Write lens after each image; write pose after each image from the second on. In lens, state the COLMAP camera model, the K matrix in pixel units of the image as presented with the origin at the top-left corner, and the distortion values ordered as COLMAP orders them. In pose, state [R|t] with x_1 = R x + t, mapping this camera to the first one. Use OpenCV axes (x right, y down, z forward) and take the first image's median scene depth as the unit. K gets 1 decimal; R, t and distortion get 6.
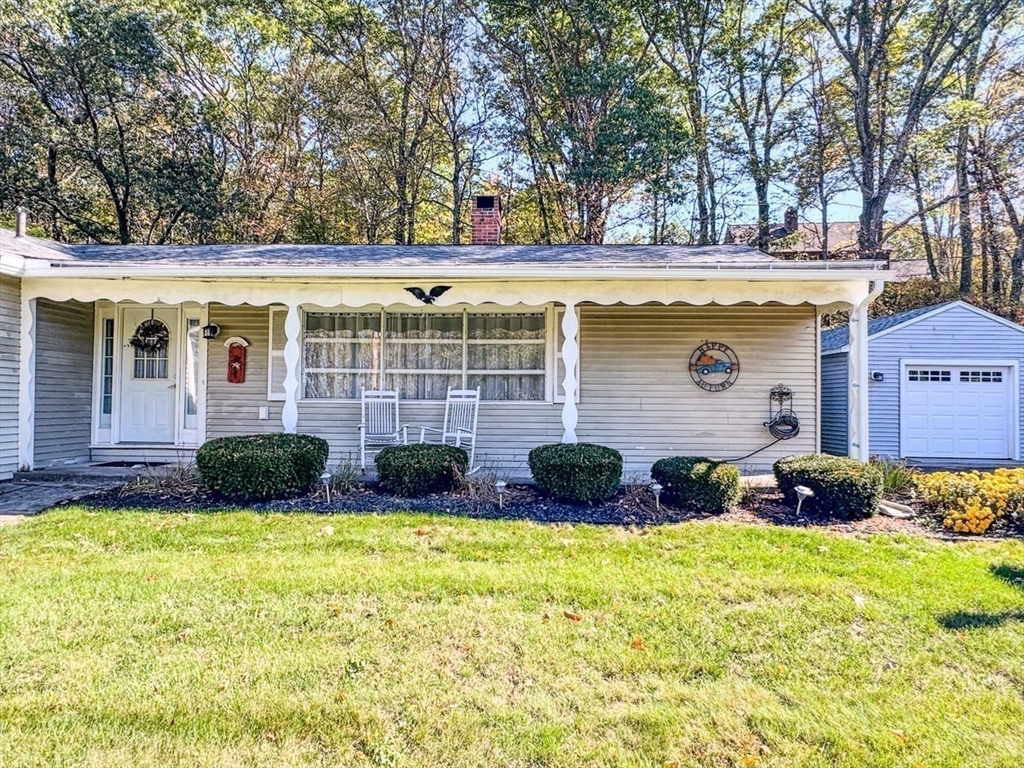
lens RADIAL K [[579.8, 0, 512.0], [0, 579.8, 384.0], [0, 0, 1]] dist [-0.002934, -0.000113]
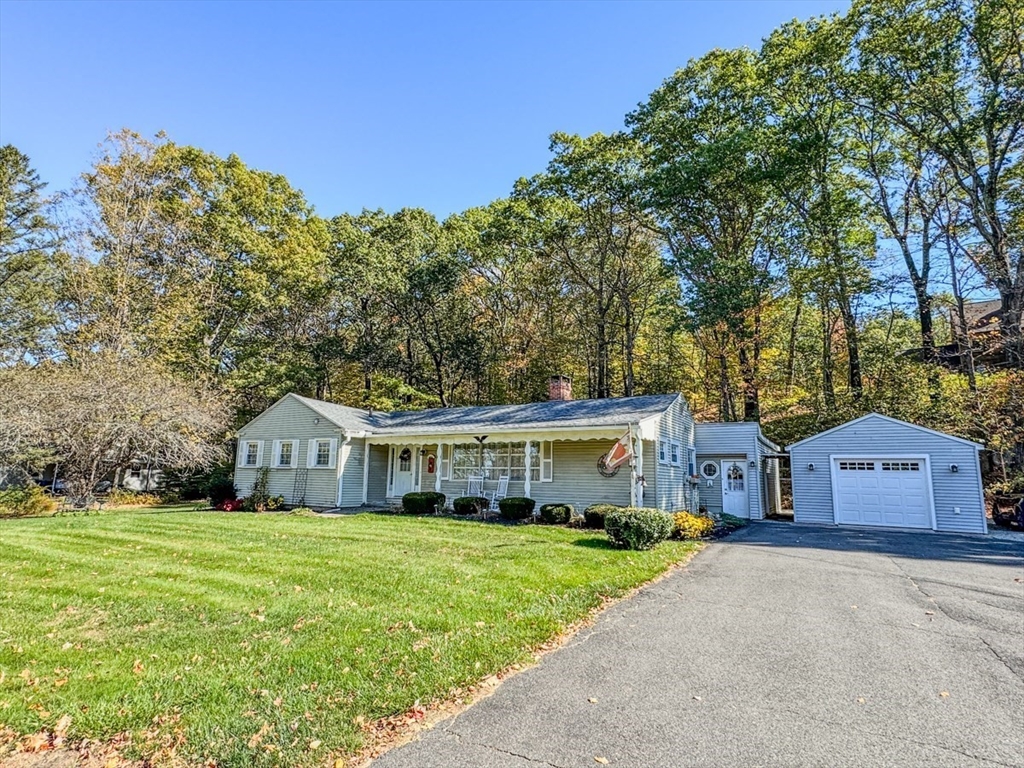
lens RADIAL K [[528.7, 0, 512.0], [0, 528.7, 384.0], [0, 0, 1]] dist [-0.002518, 0.000861]
pose [[0.874353, -0.080636, -0.478543, 0.990196], [0.004034, 0.987272, -0.158988, -0.017258], [0.485273, 0.137081, 0.863550, -0.889979]]
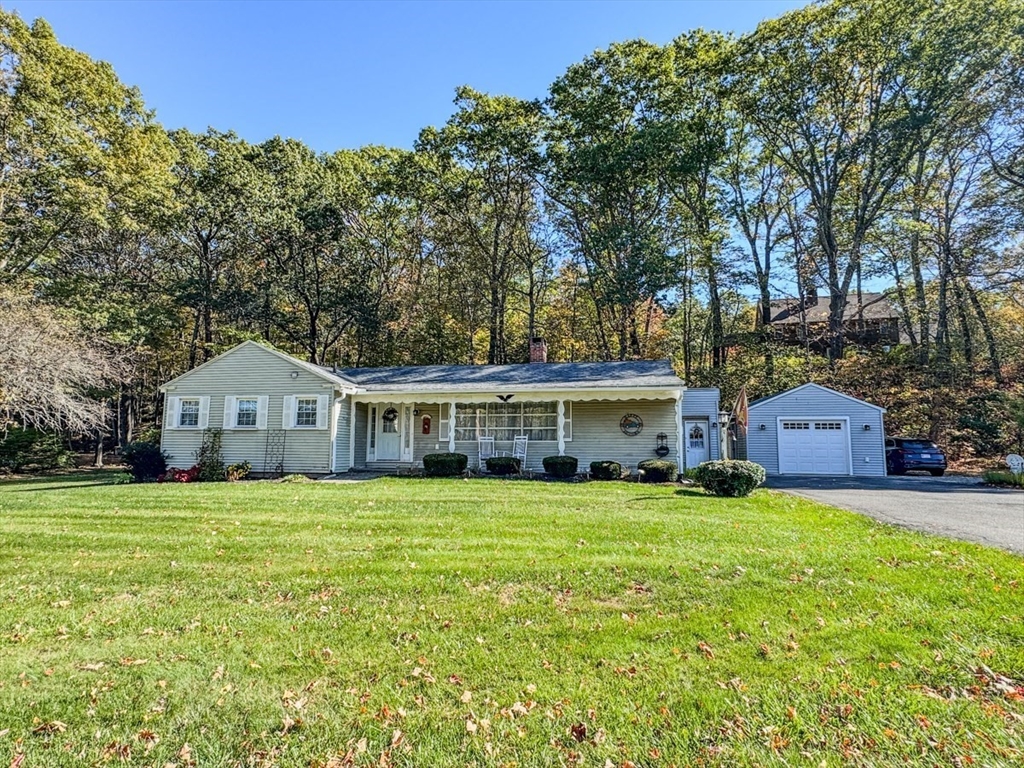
lens RADIAL K [[528.7, 0, 512.0], [0, 528.7, 384.0], [0, 0, 1]] dist [-0.002518, 0.000861]
pose [[0.987737, -0.024409, -0.154207, 0.210695], [0.009701, 0.995390, -0.095422, 0.004346], [0.155826, 0.092756, 0.983420, -1.104815]]
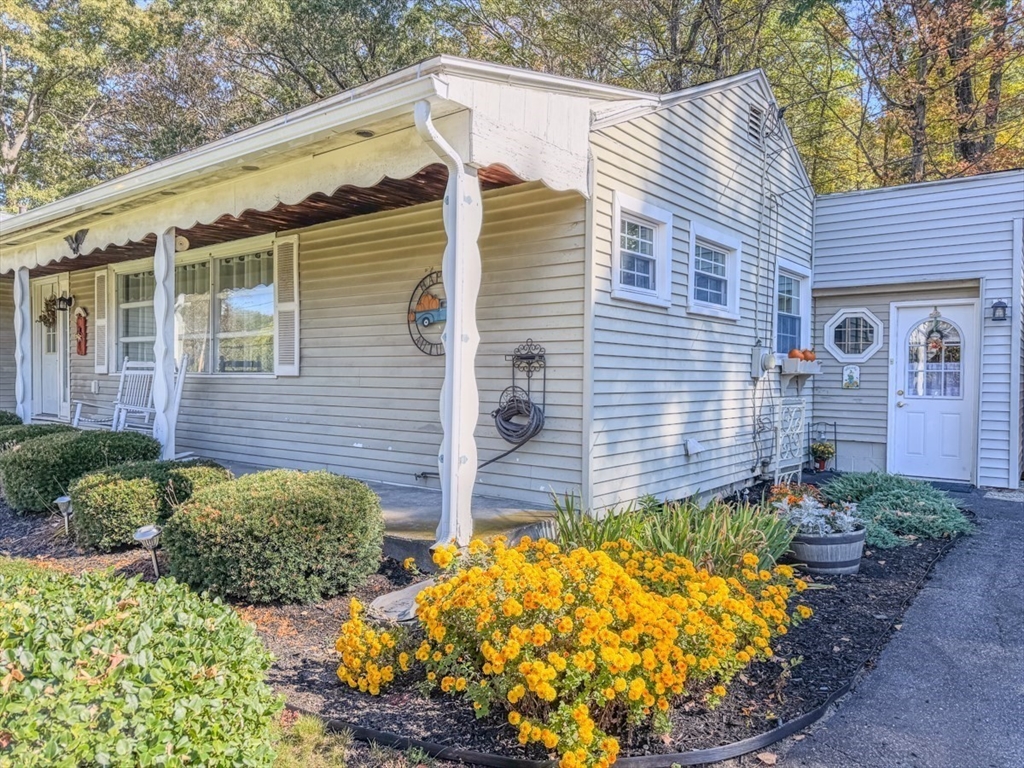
lens RADIAL K [[743.6, 0, 512.0], [0, 743.6, 384.0], [0, 0, 1]] dist [0.009233, 0.002710]
pose [[0.802680, 0.005288, -0.596386, 0.853957], [0.016648, 0.999372, 0.031268, 0.019226], [0.596177, -0.035027, 0.802089, 0.441840]]
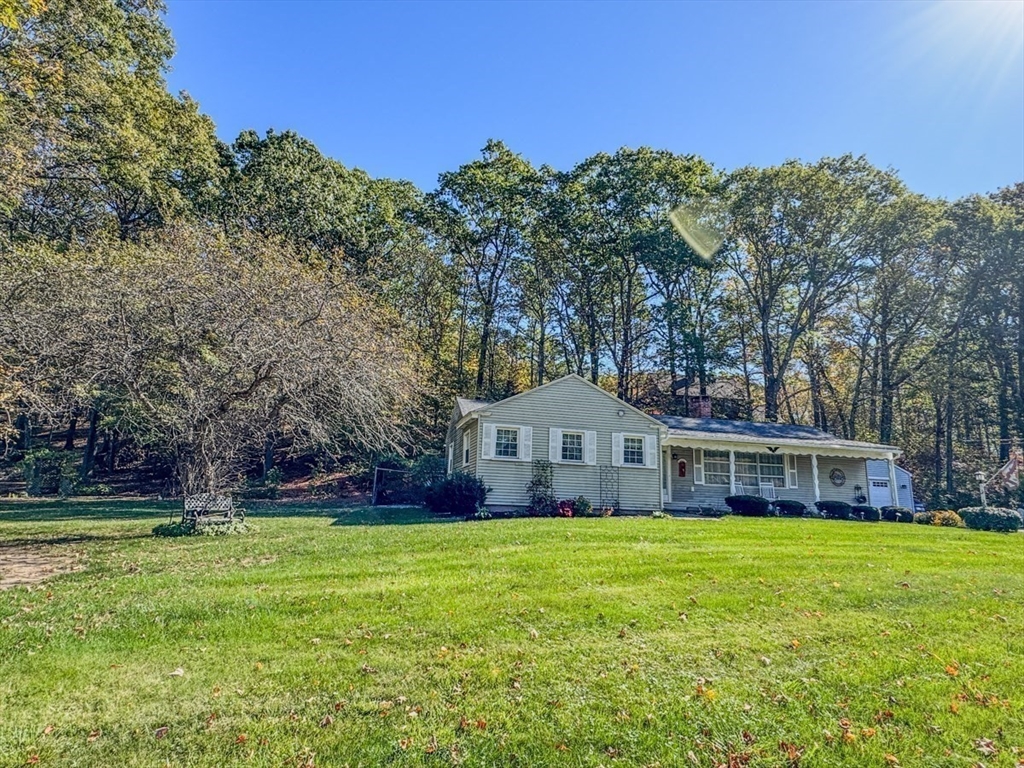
lens RADIAL K [[528.7, 0, 512.0], [0, 528.7, 384.0], [0, 0, 1]] dist [-0.002518, 0.000861]
pose [[0.967056, 0.079527, 0.241822, -1.846892], [-0.035408, 0.982737, -0.181588, 0.047367], [-0.252089, 0.167043, 0.953178, -1.133589]]
